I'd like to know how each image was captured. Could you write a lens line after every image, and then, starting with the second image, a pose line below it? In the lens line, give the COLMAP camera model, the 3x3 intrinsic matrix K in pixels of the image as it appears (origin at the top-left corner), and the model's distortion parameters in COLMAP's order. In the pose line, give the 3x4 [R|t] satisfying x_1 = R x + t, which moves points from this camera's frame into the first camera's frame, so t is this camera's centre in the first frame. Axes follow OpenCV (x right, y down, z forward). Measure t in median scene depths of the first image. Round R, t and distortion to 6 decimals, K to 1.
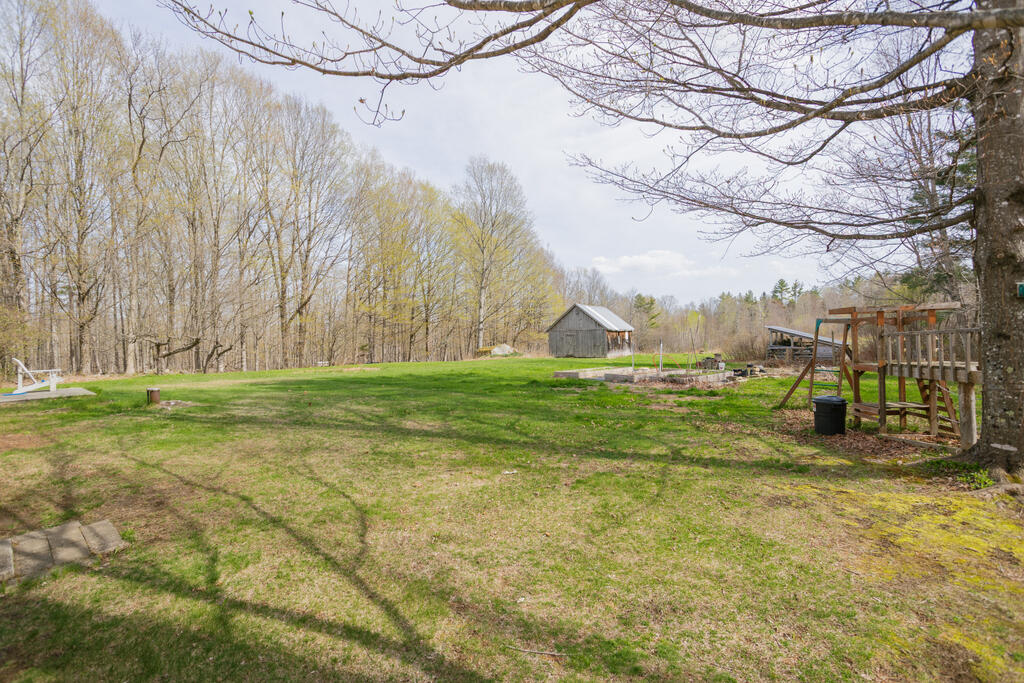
lens RADIAL K [[503.6, 0, 513.5], [0, 503.6, 341.2], [0, 0, 1]] dist [-0.000307, 0.005872]
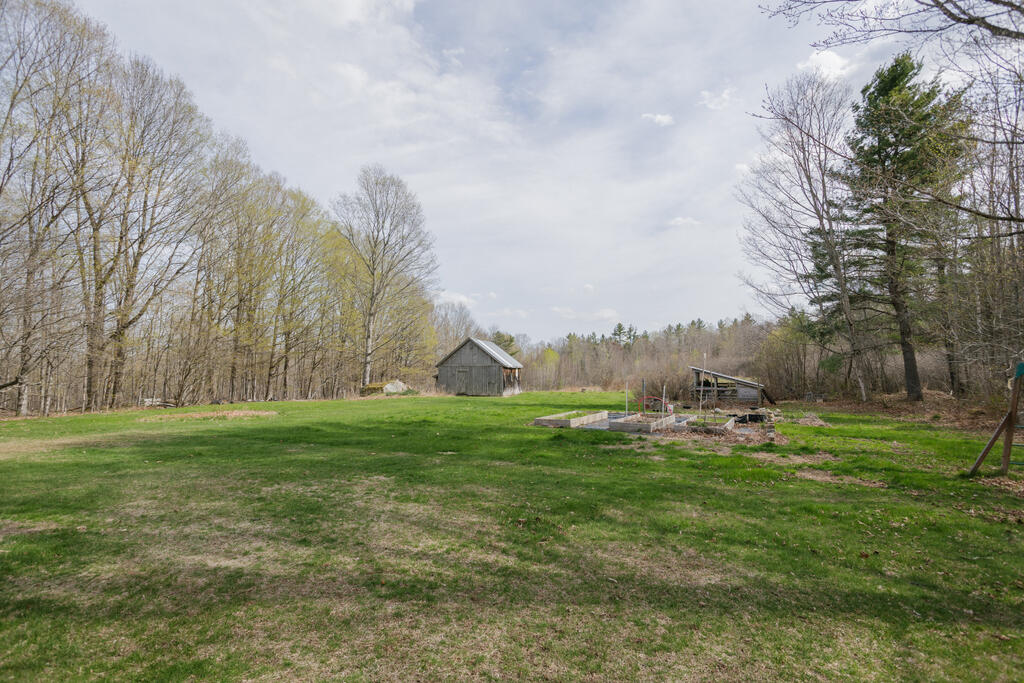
lens RADIAL K [[503.6, 0, 509.7], [0, 503.6, 338.0], [0, 0, 1]] dist [-0.000307, 0.005872]
pose [[0.955111, 0.039563, 0.293594, -0.079341], [-0.016980, 0.996724, -0.079073, -0.001086], [-0.295760, 0.070538, 0.952654, 0.097852]]
